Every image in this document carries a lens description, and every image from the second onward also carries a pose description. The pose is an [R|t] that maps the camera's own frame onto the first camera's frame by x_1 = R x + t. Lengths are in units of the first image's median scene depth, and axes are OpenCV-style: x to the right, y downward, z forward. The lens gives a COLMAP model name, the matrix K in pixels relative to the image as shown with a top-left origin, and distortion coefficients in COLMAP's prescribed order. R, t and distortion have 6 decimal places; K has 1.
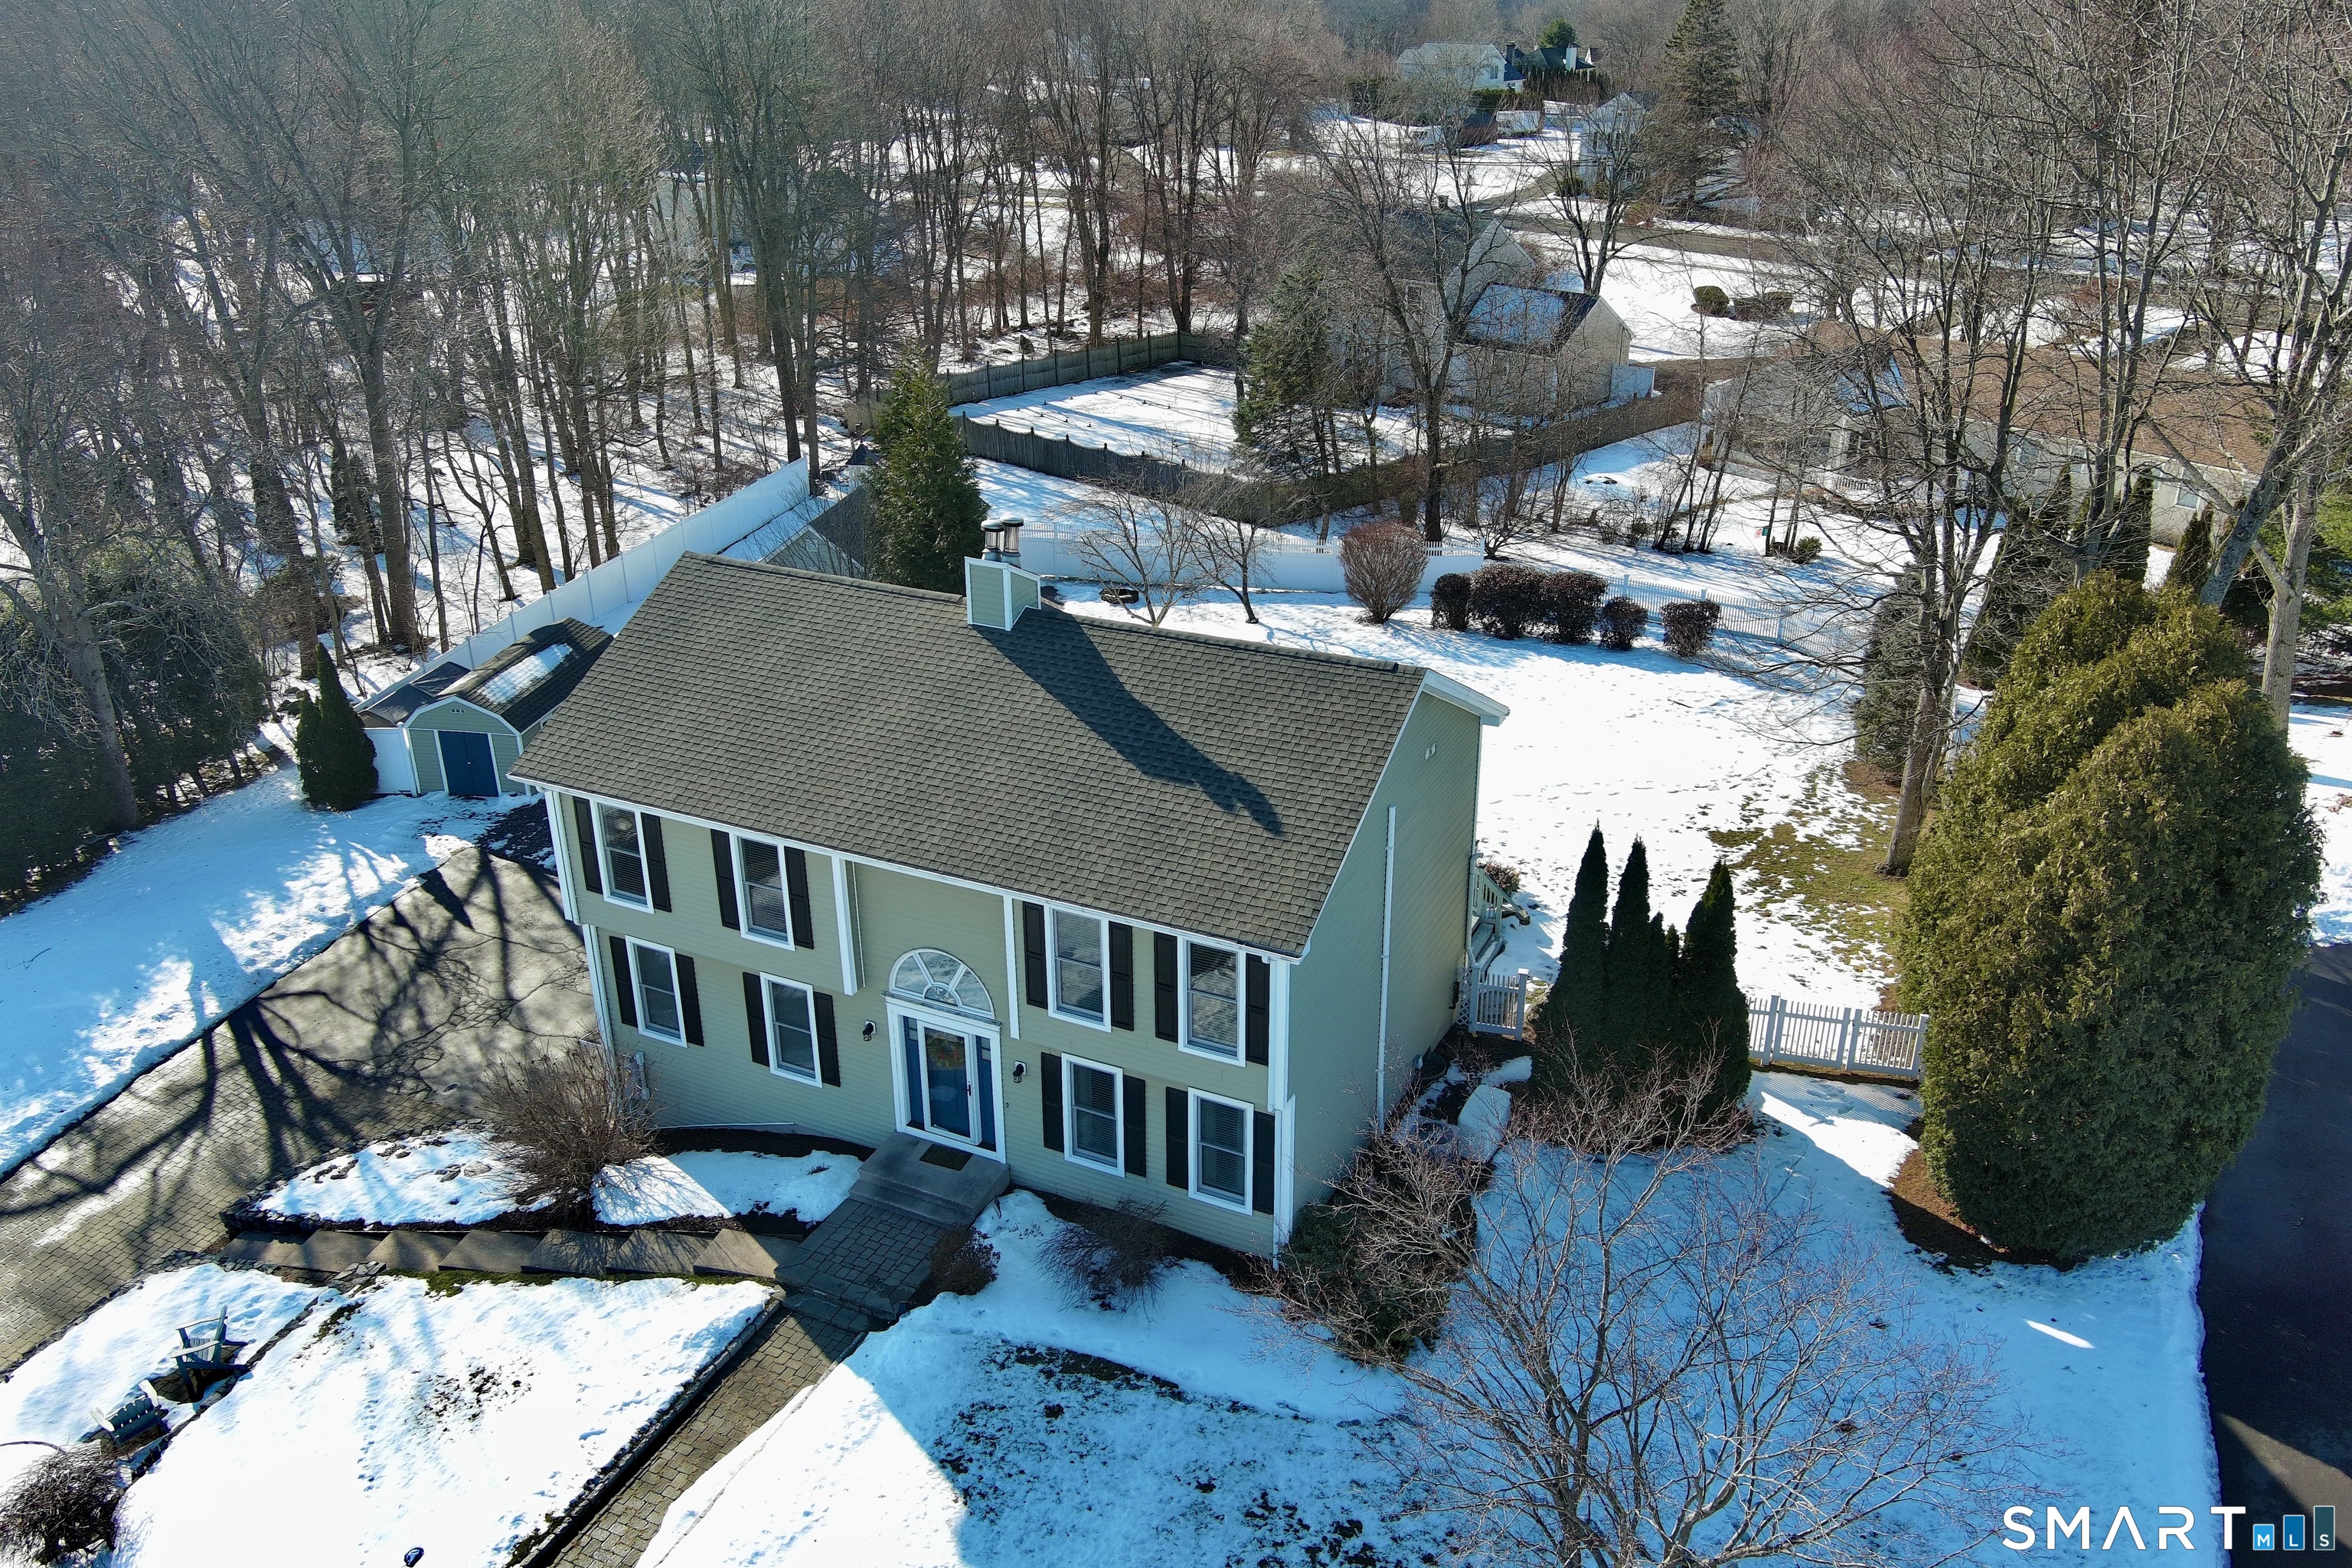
lens RADIAL K [[1796.9, 0, 1176.0], [0, 1796.9, 784.0], [0, 0, 1]] dist [0.017842, -0.002507]
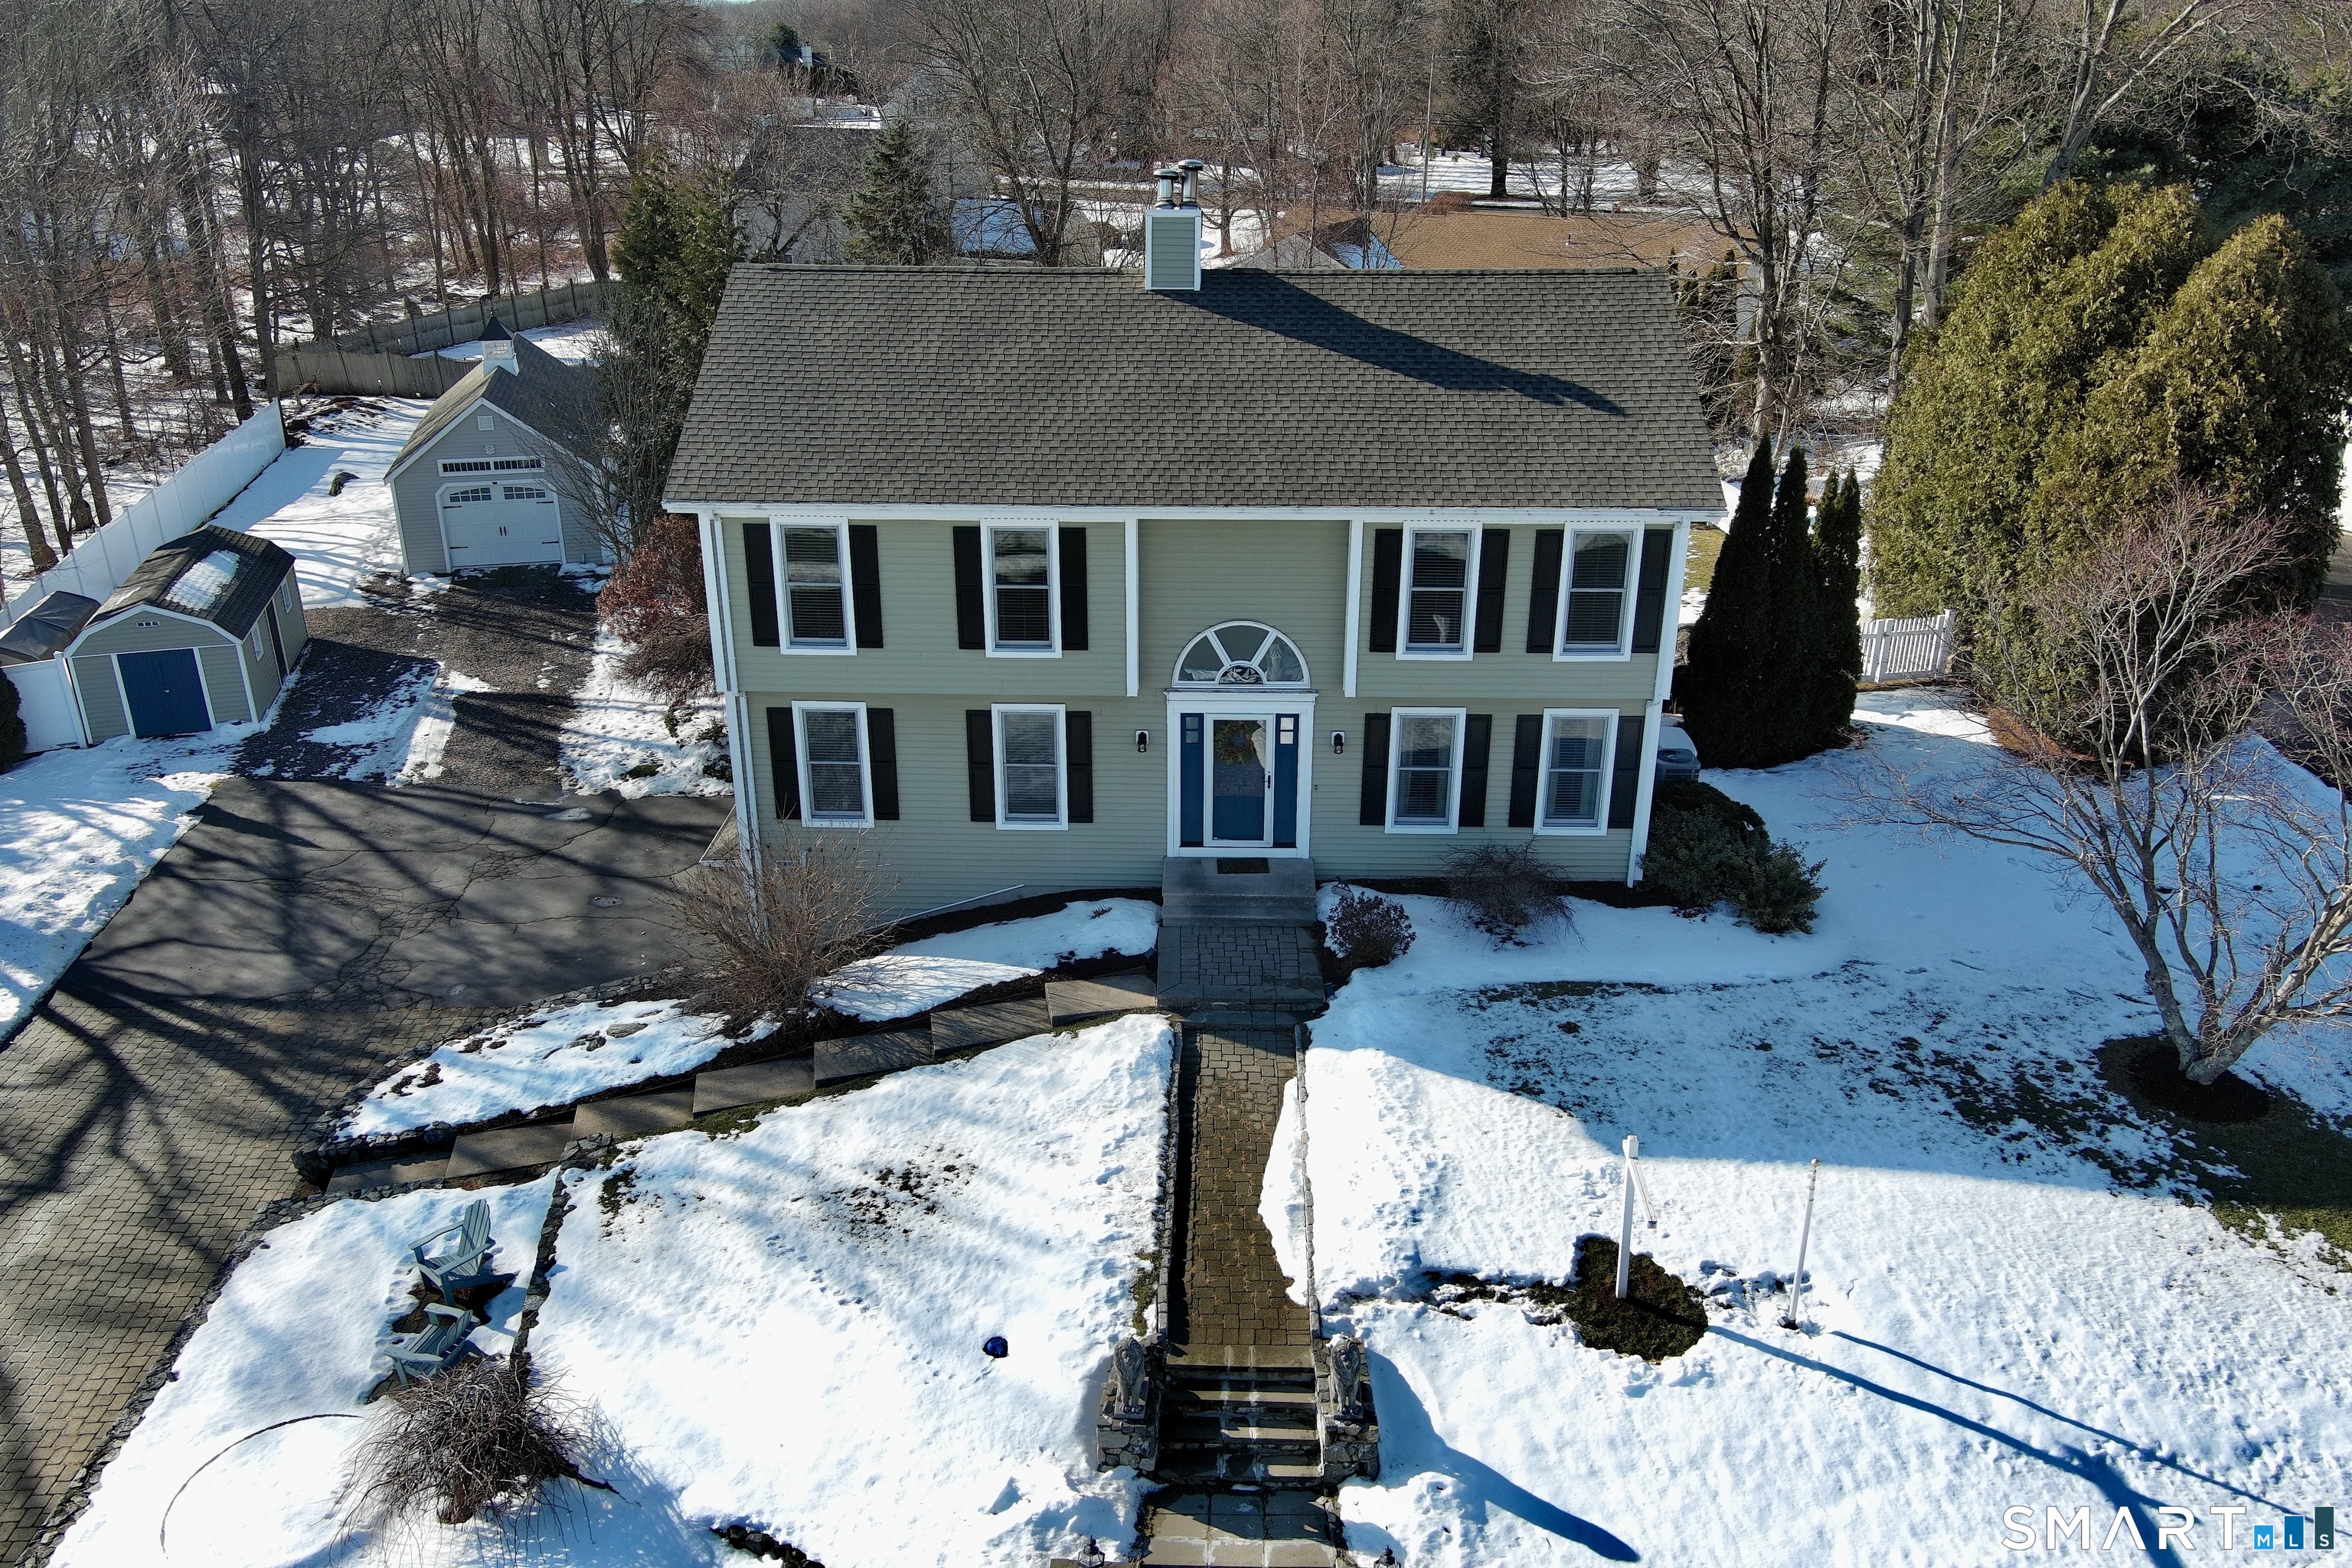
lens RADIAL K [[1796.9, 0, 1176.0], [0, 1796.9, 784.0], [0, 0, 1]] dist [0.017842, -0.002507]
pose [[0.908157, -0.159111, 0.387213, -0.505634], [0.166407, 0.985945, 0.014852, 0.148916], [-0.384134, 0.050947, 0.921871, 0.178791]]
